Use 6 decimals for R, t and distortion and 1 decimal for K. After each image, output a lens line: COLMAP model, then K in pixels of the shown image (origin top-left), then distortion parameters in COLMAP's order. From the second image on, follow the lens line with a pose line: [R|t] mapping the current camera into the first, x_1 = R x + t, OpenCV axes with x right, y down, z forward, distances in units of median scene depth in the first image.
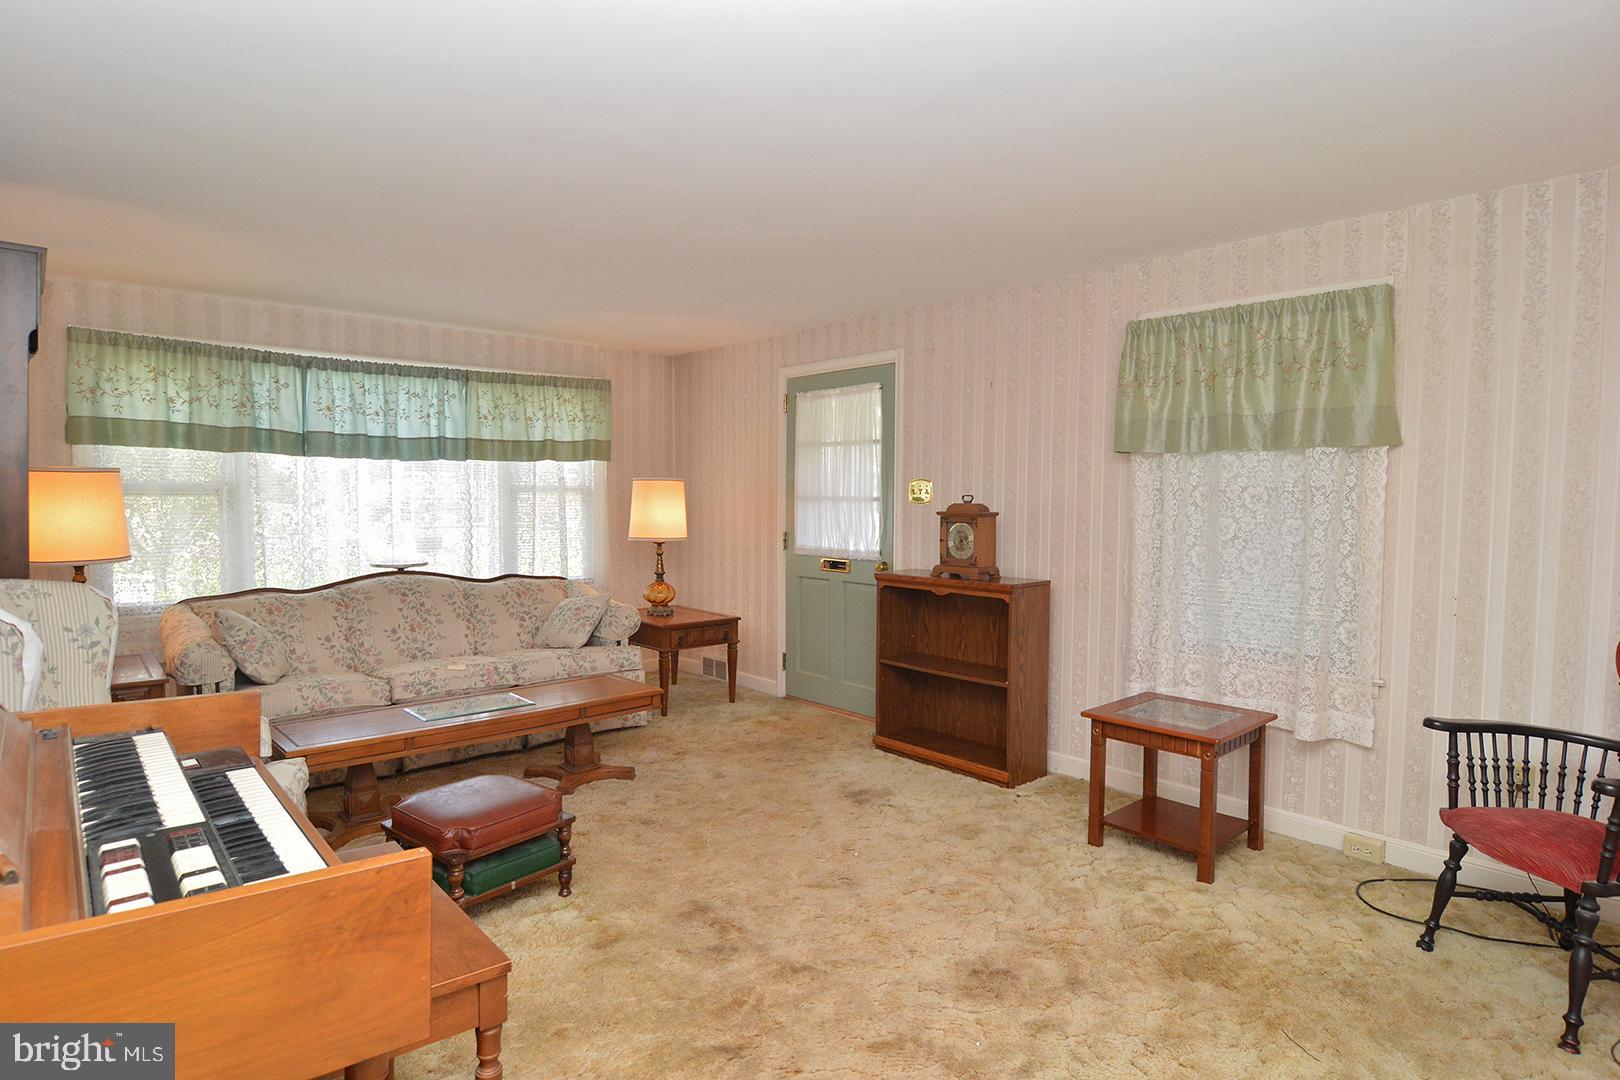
lens RADIAL K [[880.2, 0, 814.3], [0, 880.2, 542.7], [0, 0, 1]] dist [0.001413, -0.018171]
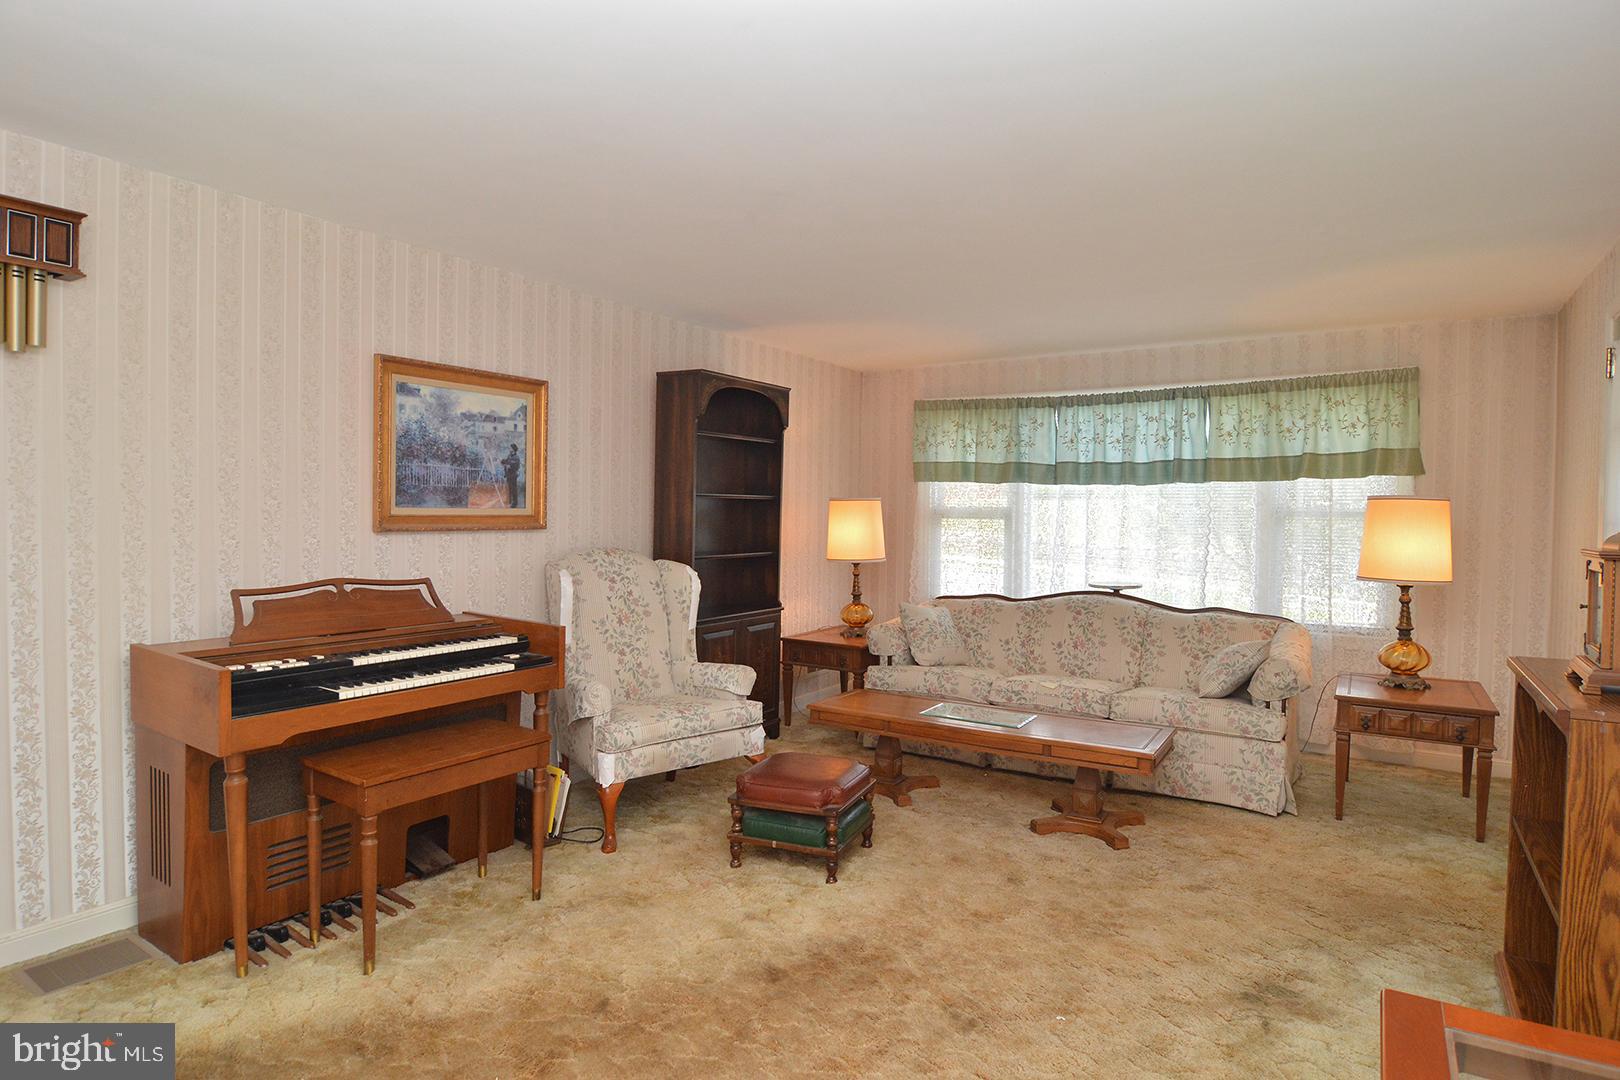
lens RADIAL K [[880.2, 0, 814.3], [0, 880.2, 542.7], [0, 0, 1]] dist [0.001413, -0.018171]
pose [[0.270296, 0.029319, -0.962331, 0.441735], [-0.059190, 0.998152, 0.013786, -0.019770], [0.960956, 0.053234, 0.271531, 0.391651]]
